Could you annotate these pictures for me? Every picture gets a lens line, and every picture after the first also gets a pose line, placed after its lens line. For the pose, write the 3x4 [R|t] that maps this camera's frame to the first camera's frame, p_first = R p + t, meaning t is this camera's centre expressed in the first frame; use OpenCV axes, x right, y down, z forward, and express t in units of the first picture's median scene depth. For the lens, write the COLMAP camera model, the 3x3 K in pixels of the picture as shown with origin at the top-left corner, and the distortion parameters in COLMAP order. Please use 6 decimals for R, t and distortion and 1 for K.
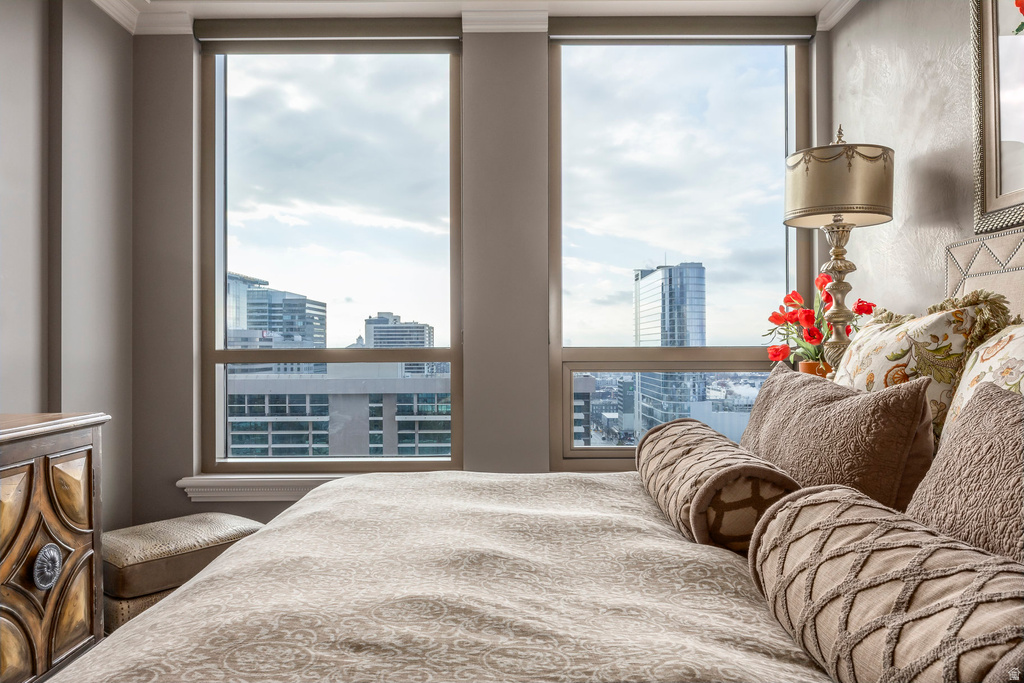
lens RADIAL K [[726.9, 0, 510.1], [0, 726.9, 340.9], [0, 0, 1]] dist [-0.001286, -0.006158]
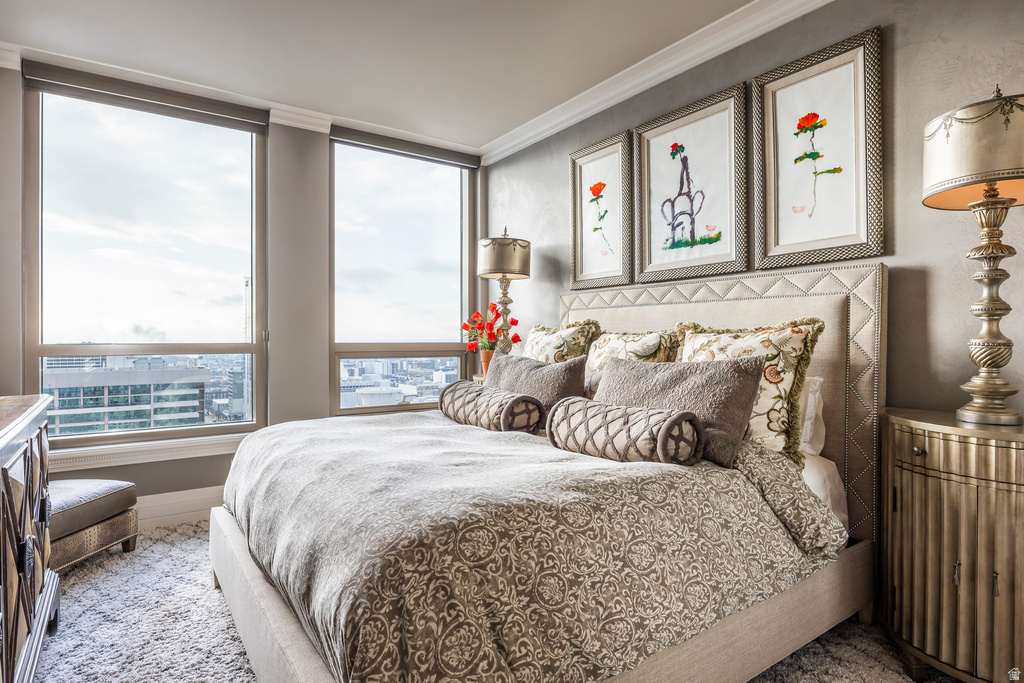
lens RADIAL K [[563.3, 0, 511.0], [0, 563.3, 339.3], [0, 0, 1]] dist [-0.004100, 0.000696]
pose [[0.819054, 0.004076, 0.573702, -0.403398], [-0.005667, 0.999983, 0.000986, -0.002260], [-0.573689, -0.004059, 0.819063, -0.231403]]
